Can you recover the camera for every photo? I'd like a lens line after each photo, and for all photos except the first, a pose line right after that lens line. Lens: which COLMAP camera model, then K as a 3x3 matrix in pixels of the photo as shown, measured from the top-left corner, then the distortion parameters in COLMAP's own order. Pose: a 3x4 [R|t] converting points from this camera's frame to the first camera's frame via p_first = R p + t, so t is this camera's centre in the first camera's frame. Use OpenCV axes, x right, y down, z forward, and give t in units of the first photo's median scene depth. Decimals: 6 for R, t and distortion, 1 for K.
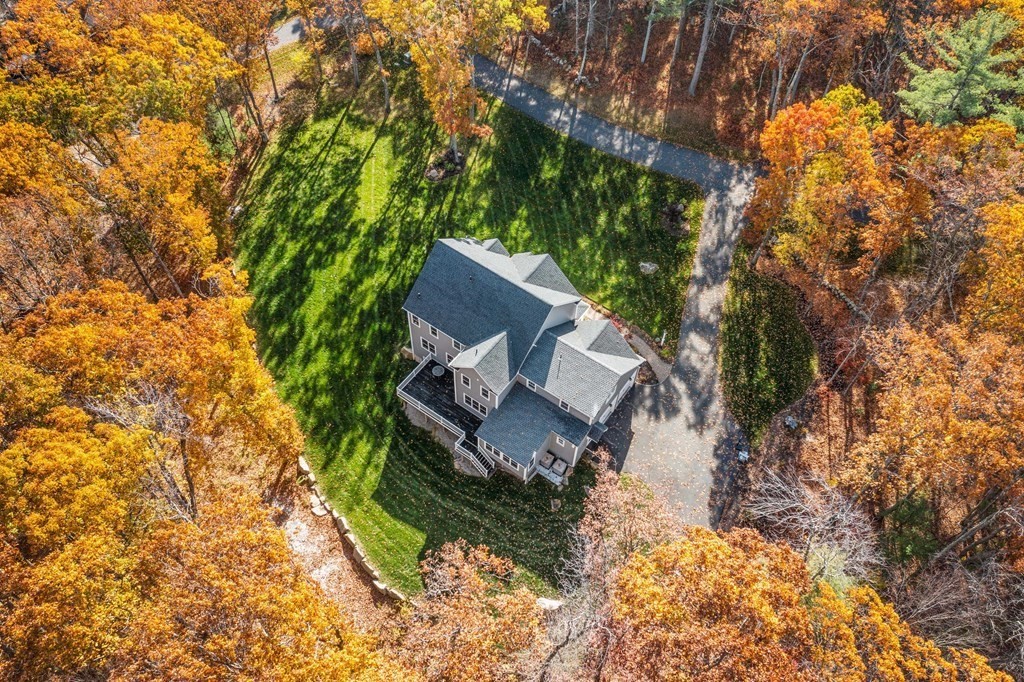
lens RADIAL K [[814.9, 0, 511.4], [0, 814.9, 309.4], [0, 0, 1]] dist [0.003098, 0.002743]
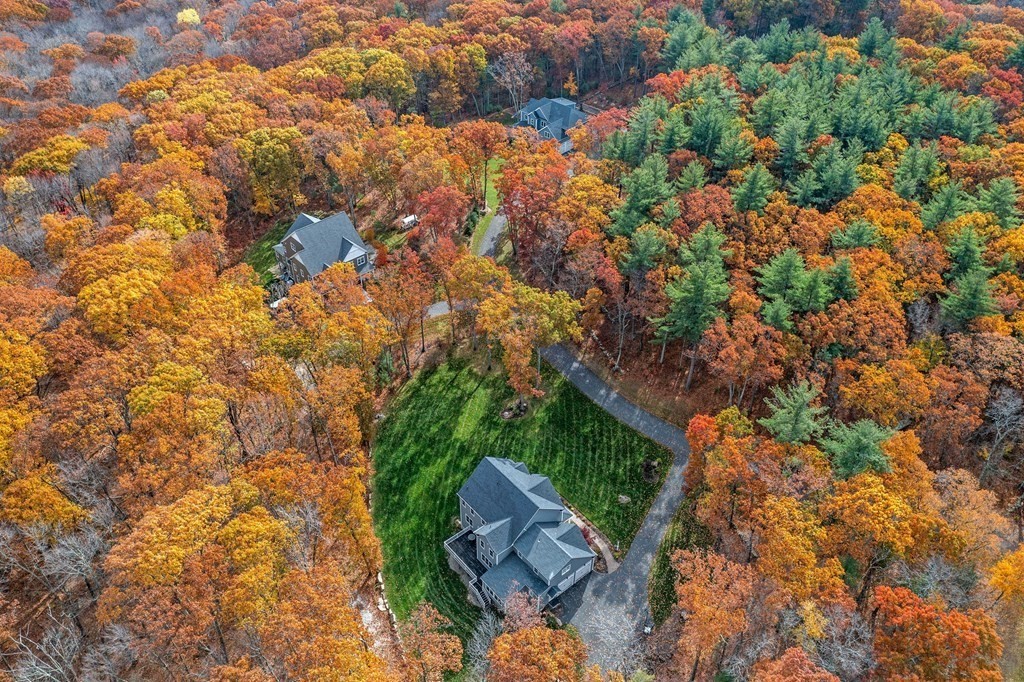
lens RADIAL K [[810.1, 0, 510.9], [0, 810.1, 374.1], [0, 0, 1]] dist [0.013201, 0.002219]
pose [[0.966723, 0.163276, -0.196948, 0.249986], [-0.200557, 0.961627, -0.187217, 0.050093], [0.158823, 0.220486, 0.962373, -0.604808]]
